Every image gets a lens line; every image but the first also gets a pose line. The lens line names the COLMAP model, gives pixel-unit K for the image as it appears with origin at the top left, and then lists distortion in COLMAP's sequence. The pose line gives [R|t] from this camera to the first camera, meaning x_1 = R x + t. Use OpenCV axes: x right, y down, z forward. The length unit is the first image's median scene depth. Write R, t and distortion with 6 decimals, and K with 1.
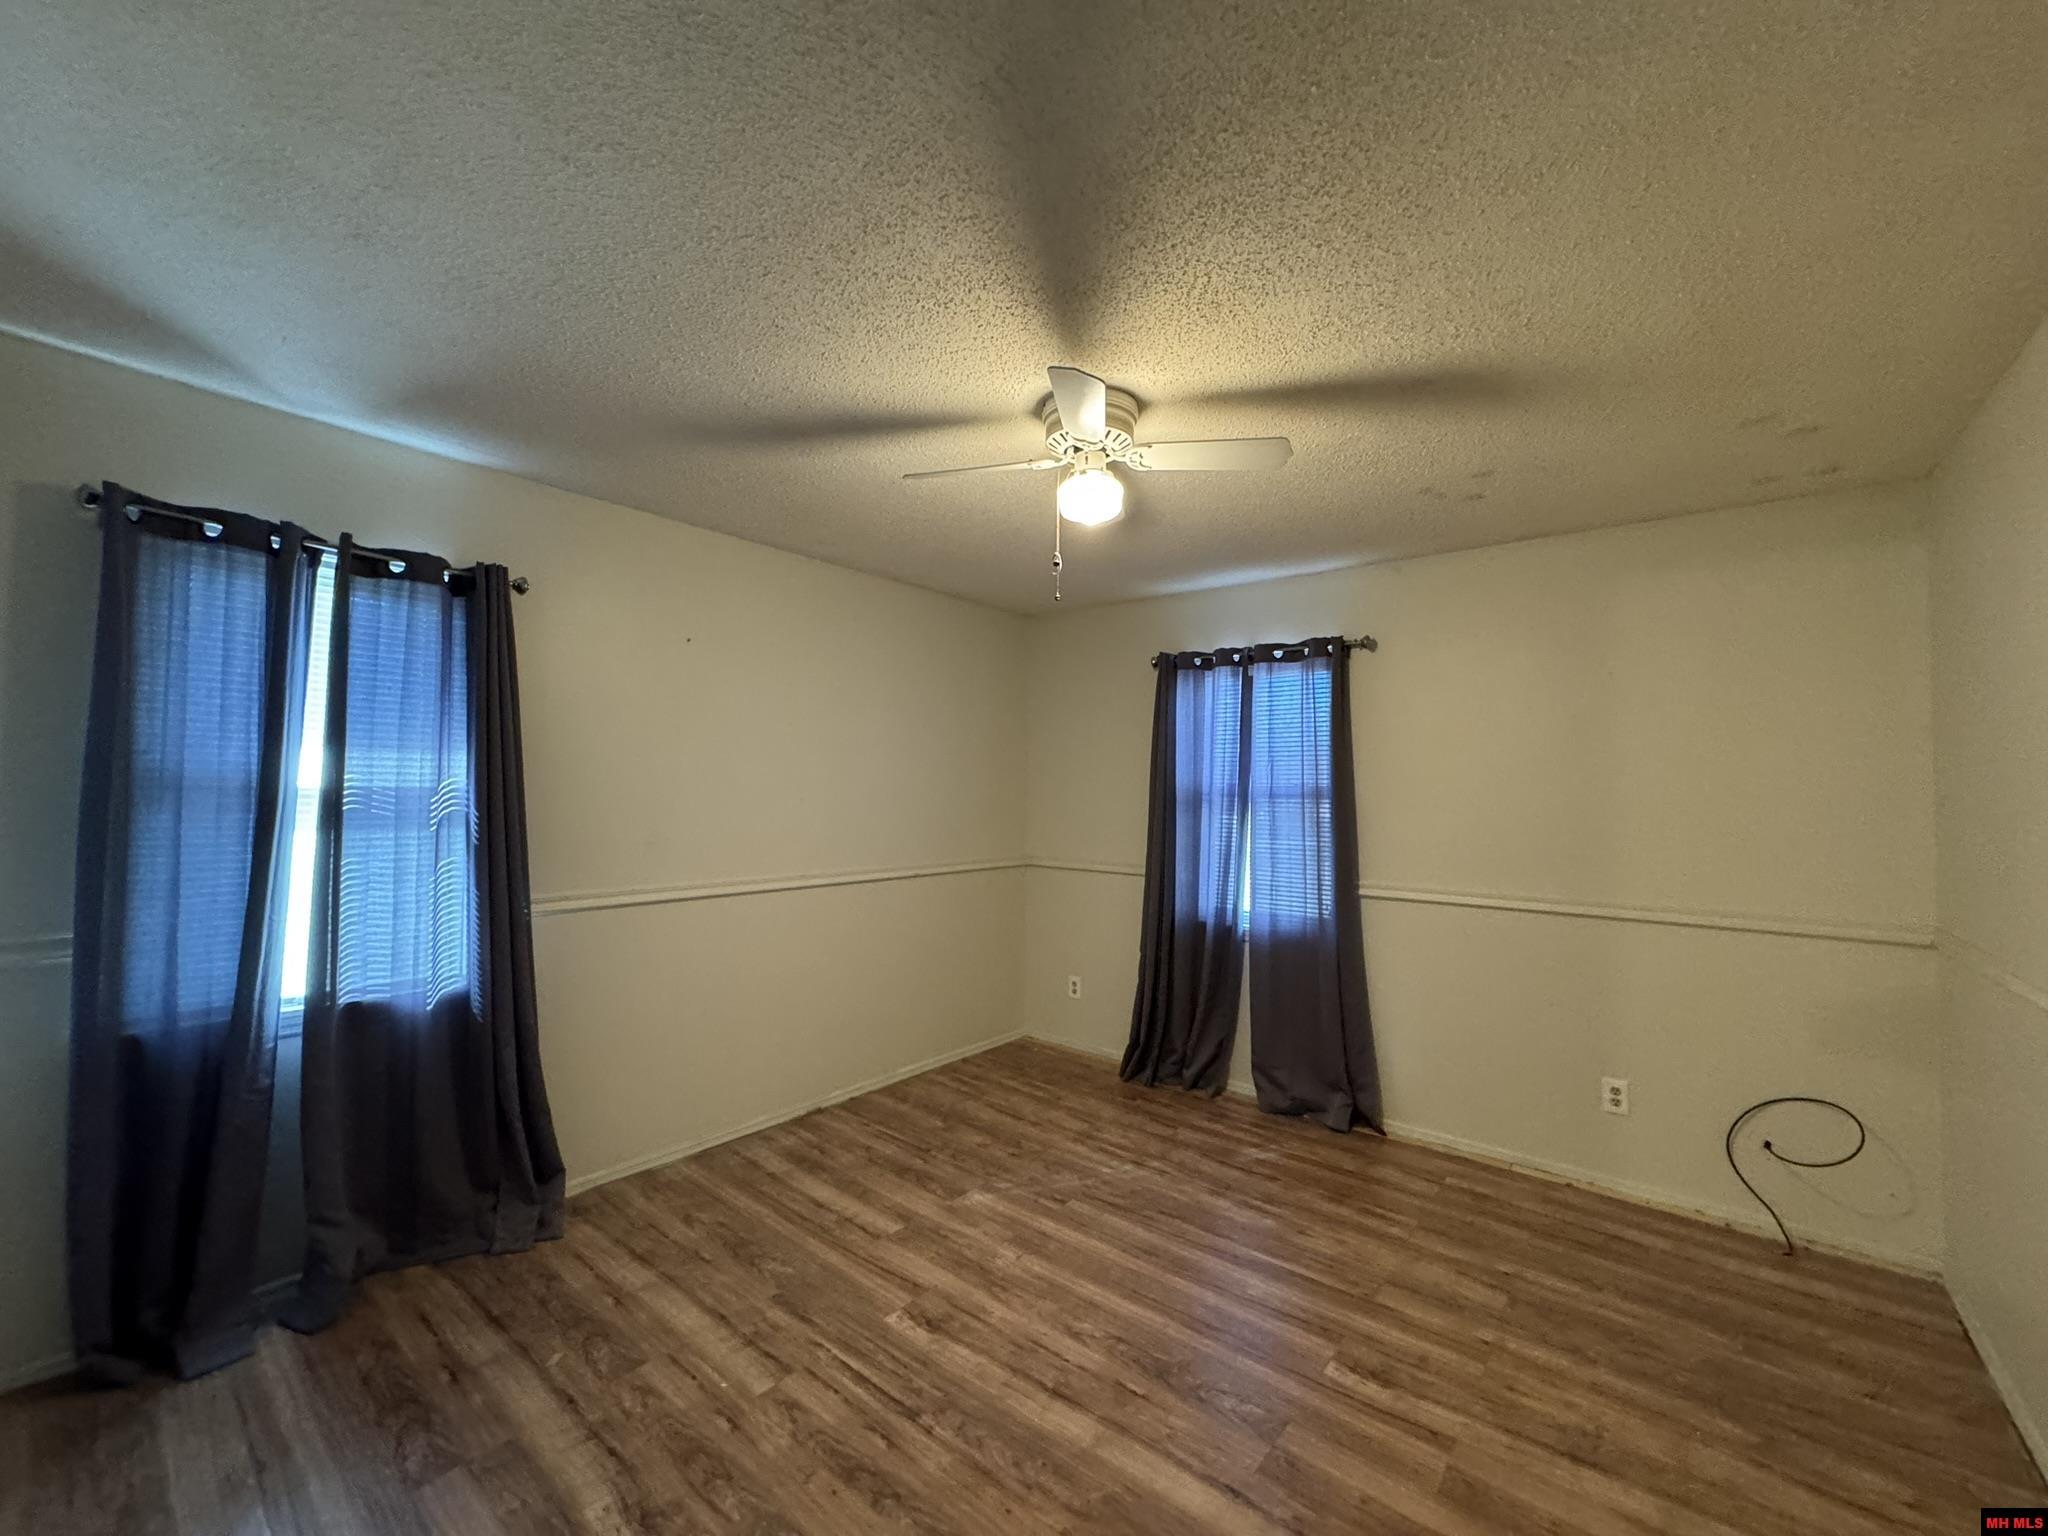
lens RADIAL K [[813.8, 0, 1018.4], [0, 813.8, 766.8], [0, 0, 1]] dist [-0.000986, -0.000137]
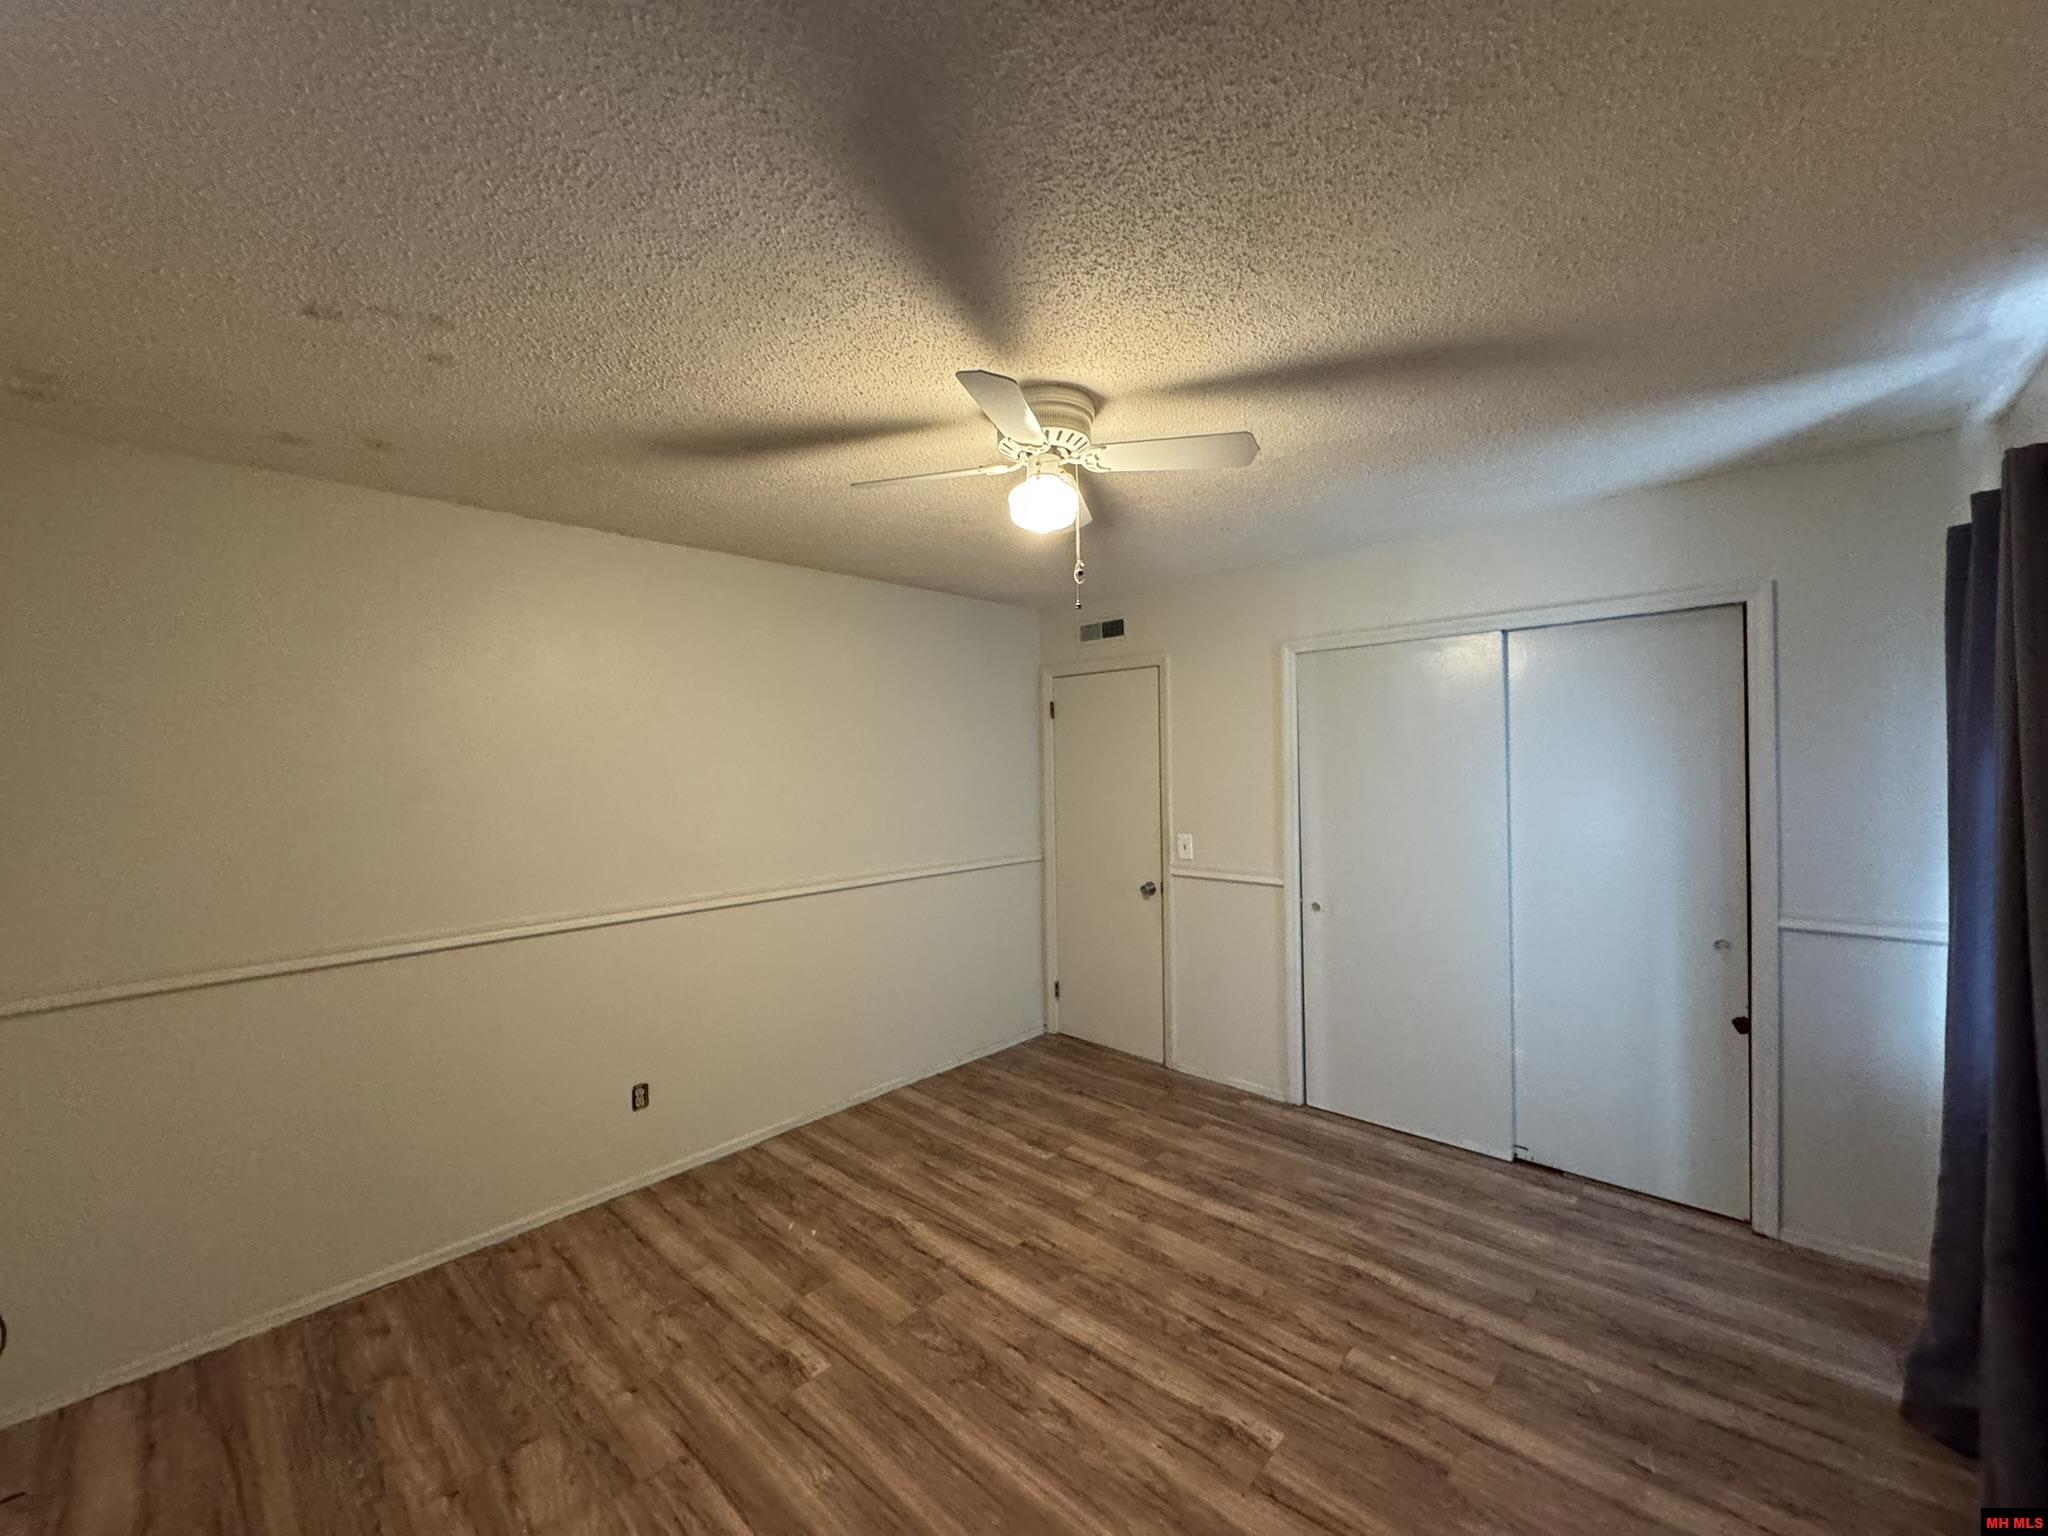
lens RADIAL K [[813.8, 0, 1029.6], [0, 813.8, 771.6], [0, 0, 1]] dist [-0.000986, -0.000137]
pose [[-0.998332, 0.004653, 0.057550, 0.054824], [0.003518, 0.999798, -0.019802, -0.001077], [-0.057631, -0.019566, -0.998146, 2.070921]]
